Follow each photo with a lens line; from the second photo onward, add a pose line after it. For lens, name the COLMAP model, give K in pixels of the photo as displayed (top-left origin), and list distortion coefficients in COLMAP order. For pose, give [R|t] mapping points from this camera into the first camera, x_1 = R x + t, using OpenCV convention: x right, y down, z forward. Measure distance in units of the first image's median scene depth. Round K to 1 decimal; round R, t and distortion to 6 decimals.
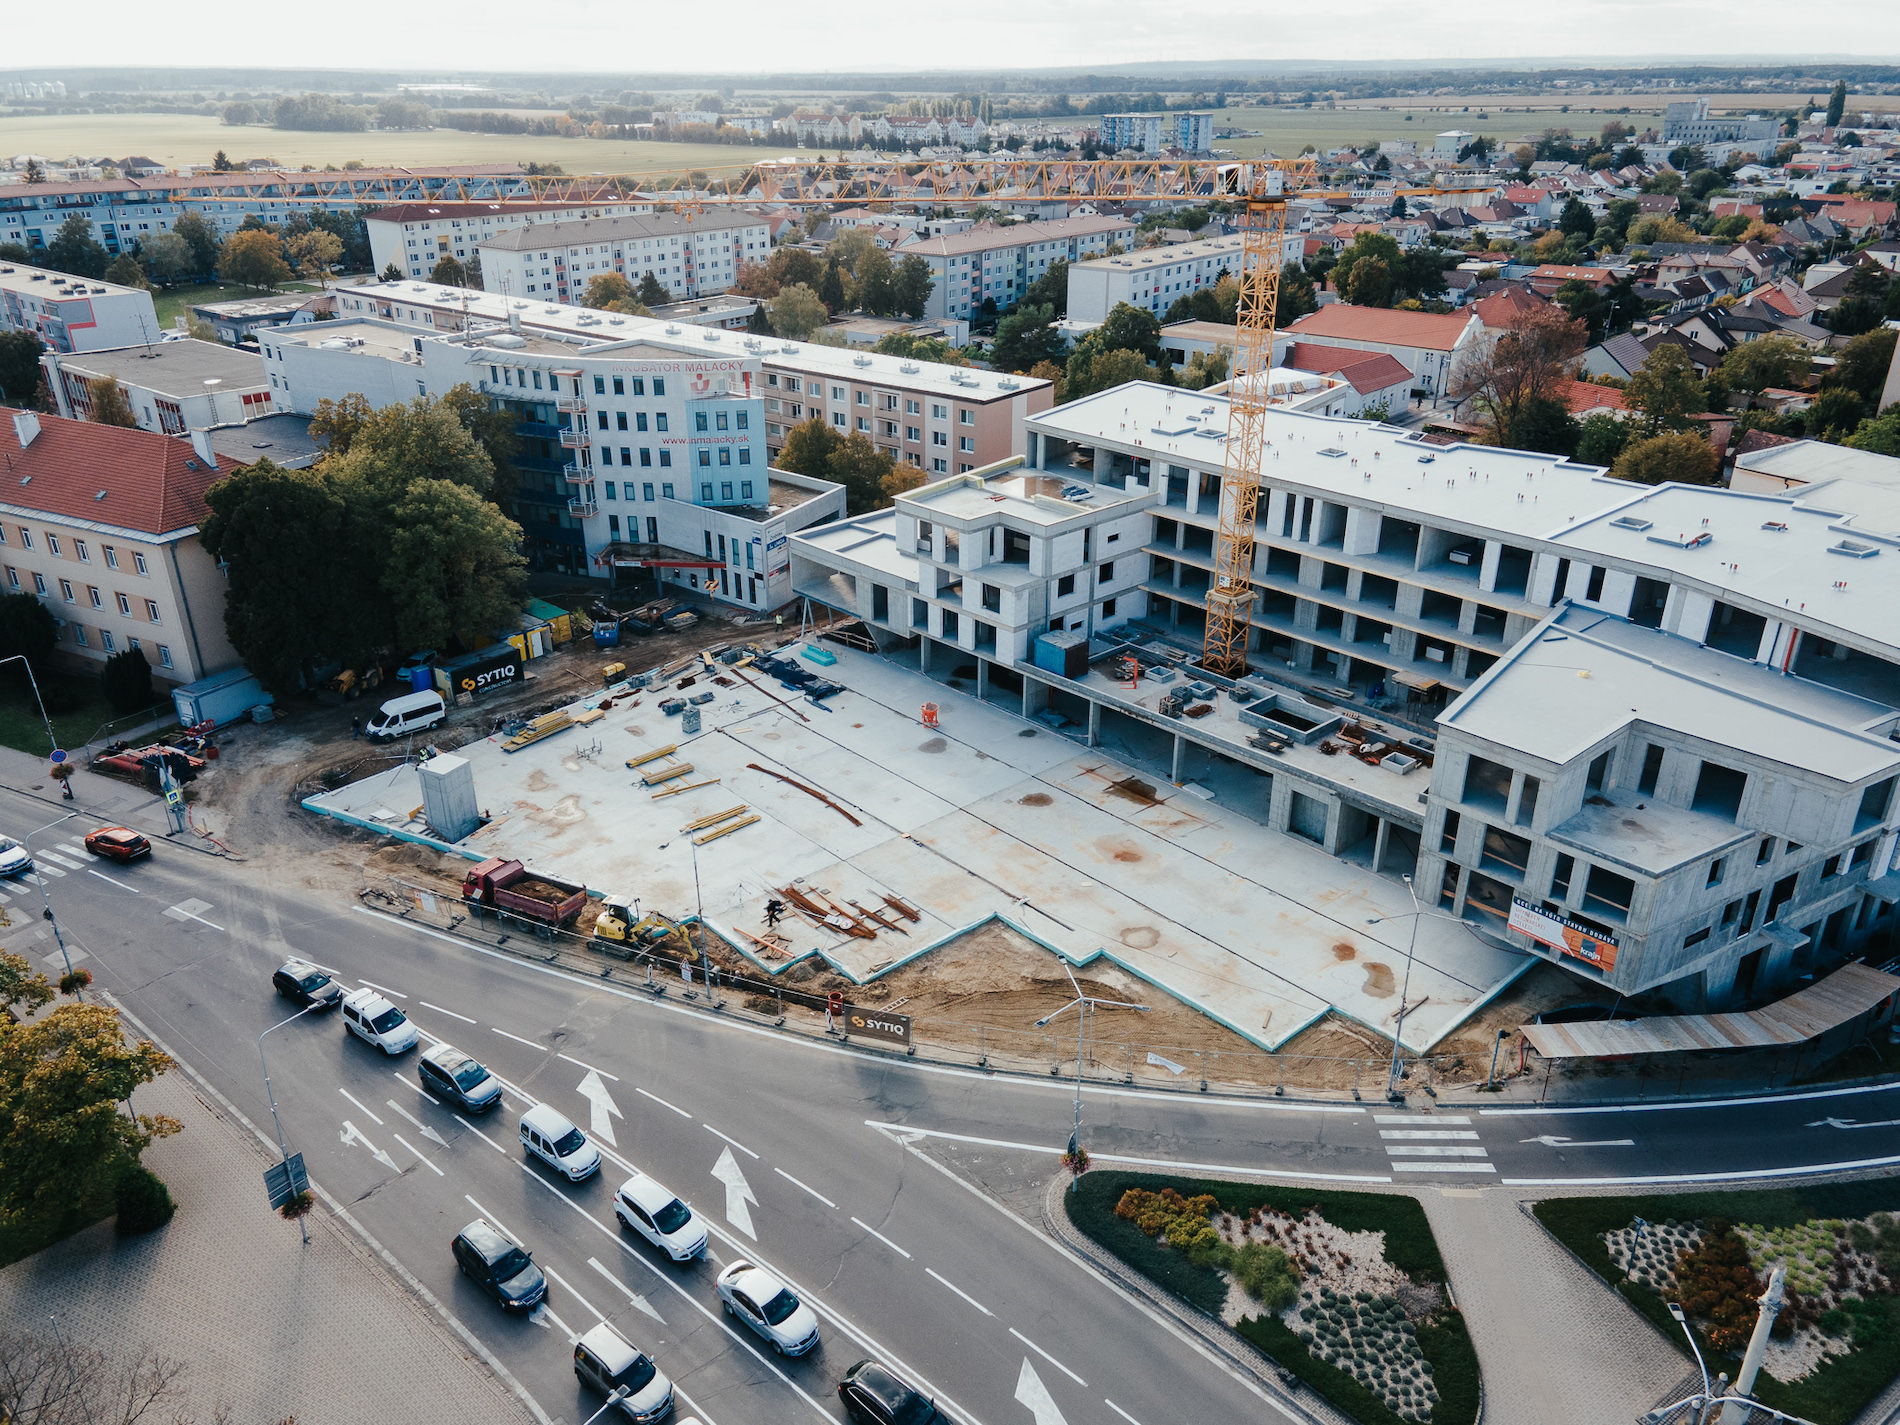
lens RADIAL K [[1386.4, 0, 949.1], [0, 1386.4, 725.1], [0, 0, 1]] dist [0.037820, 0.027264]
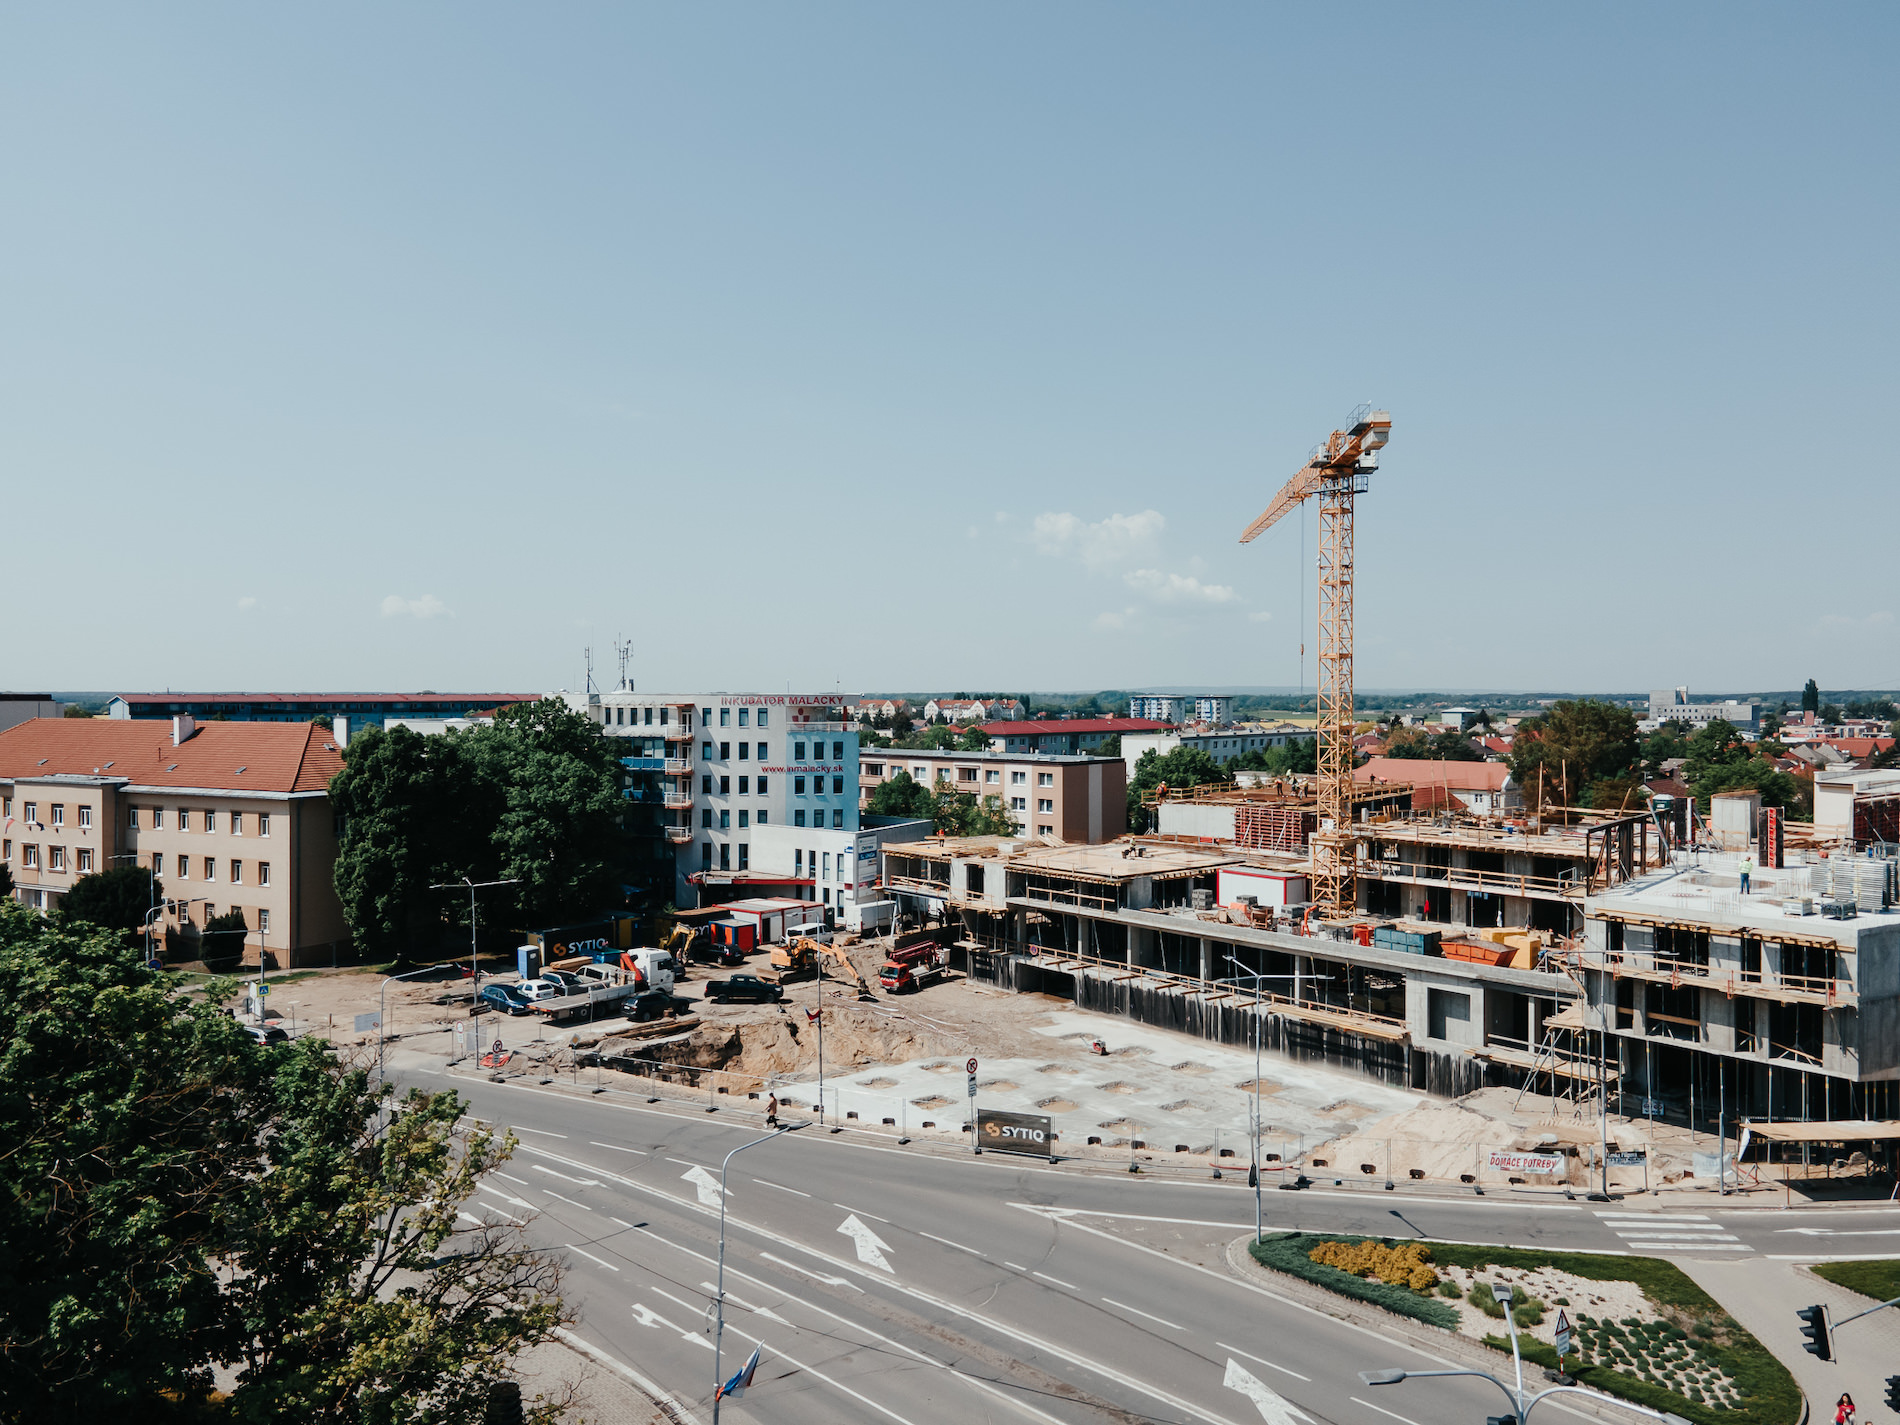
lens RADIAL K [[1386.2, 0, 950.0], [0, 1386.2, 712.5], [0, 0, 1]] dist [0.051133, -0.001689]
pose [[0.999683, 0.004320, -0.024787, -0.045609], [-0.014183, 0.910464, -0.413346, 0.223558], [0.020783, 0.413567, 0.910237, 0.040475]]
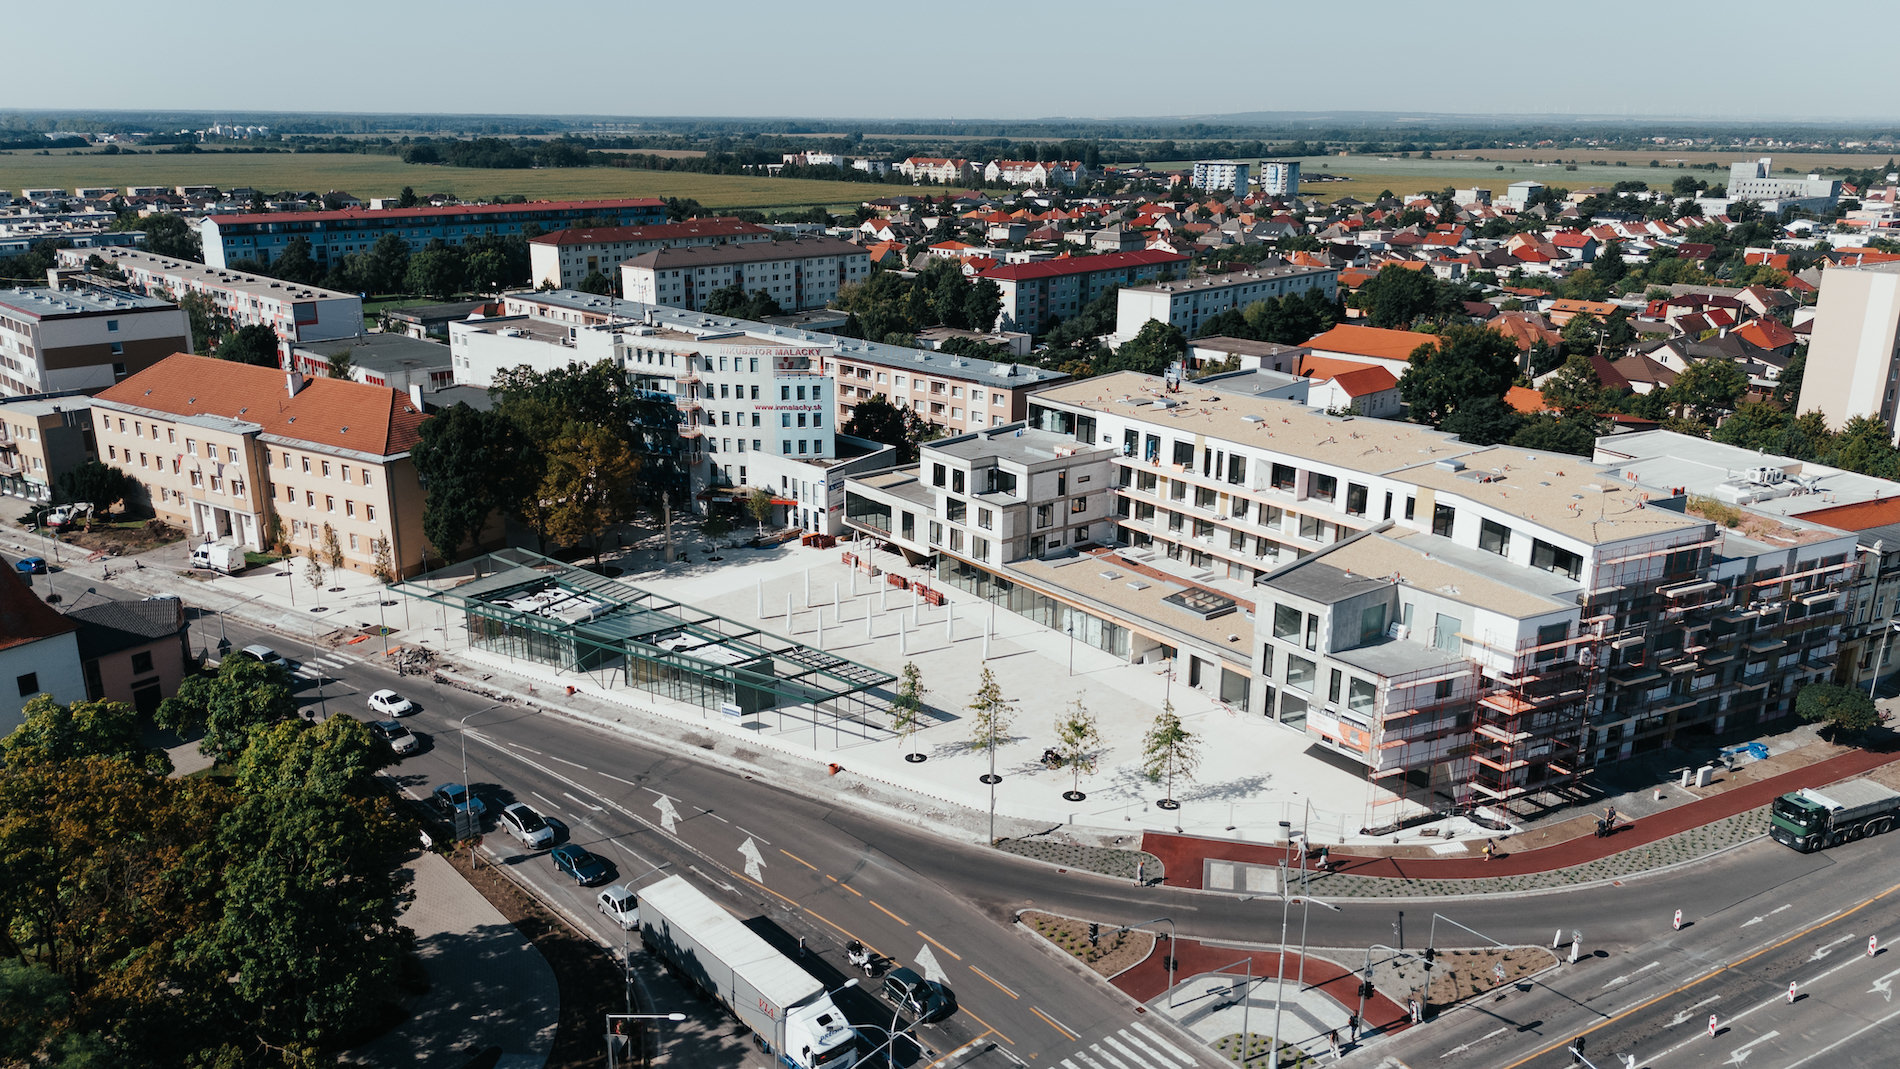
lens RADIAL K [[1388.8, 0, 950.0], [0, 1388.8, 534.5], [0, 0, 1]] dist [0.139591, -0.201815]
pose [[0.996675, 0.032949, -0.074524, 0.091078], [-0.043665, 0.988160, -0.147085, 0.115154], [0.068795, 0.149850, 0.986312, -0.298385]]
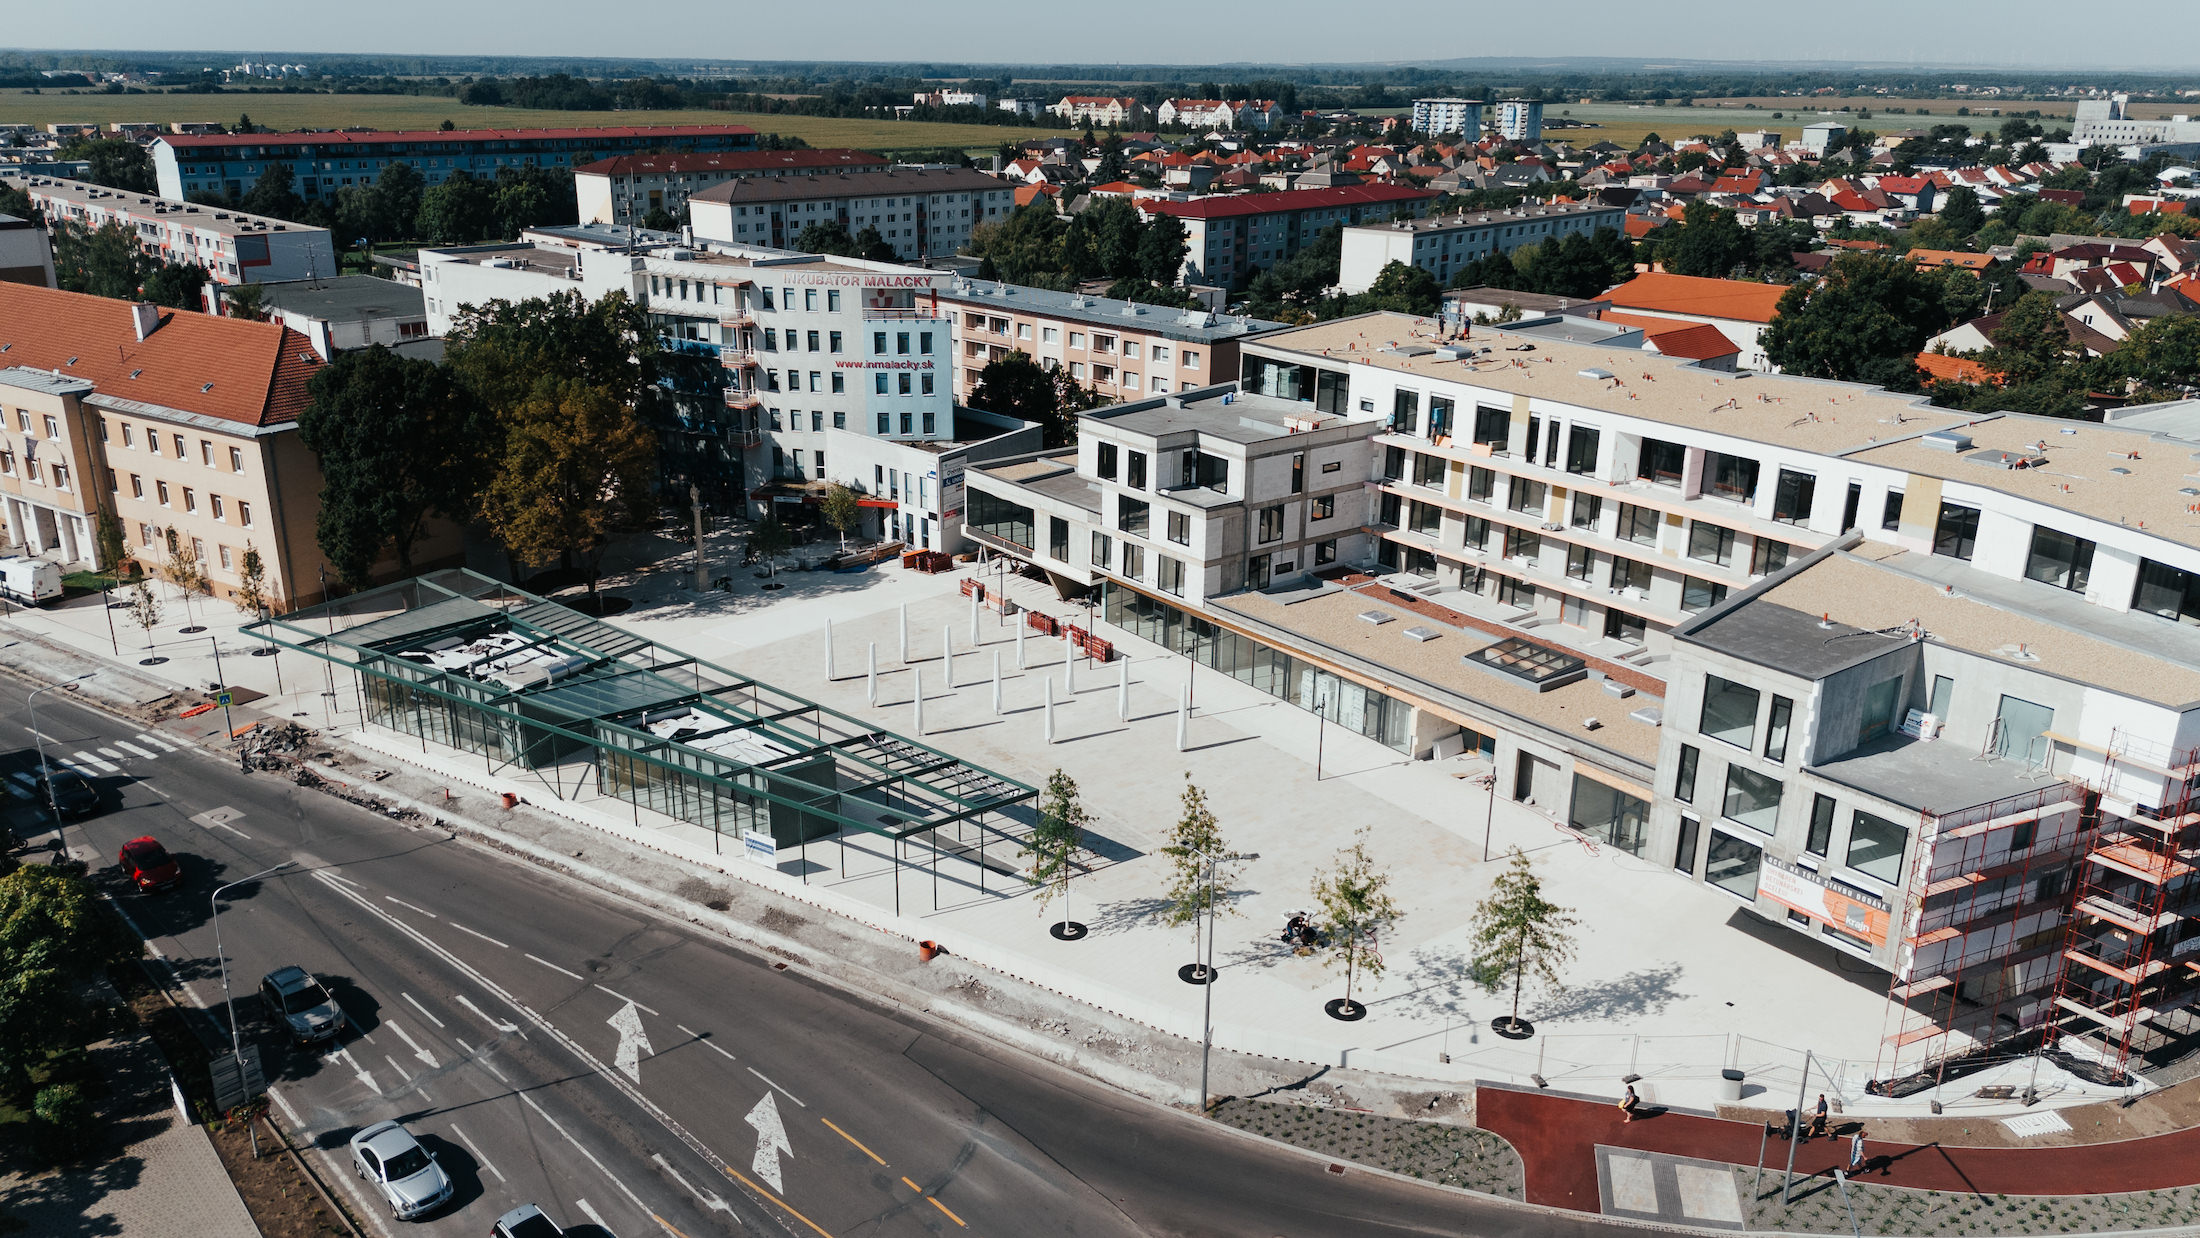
lens RADIAL K [[1608.1, 0, 1100.0], [0, 1608.1, 619.0], [0, 0, 1]] dist [0.139591, -0.201815]
pose [[0.995909, 0.041505, -0.080272, 0.060547], [-0.050038, 0.992956, -0.107396, 0.070490], [0.075249, 0.110973, 0.990971, 0.014226]]
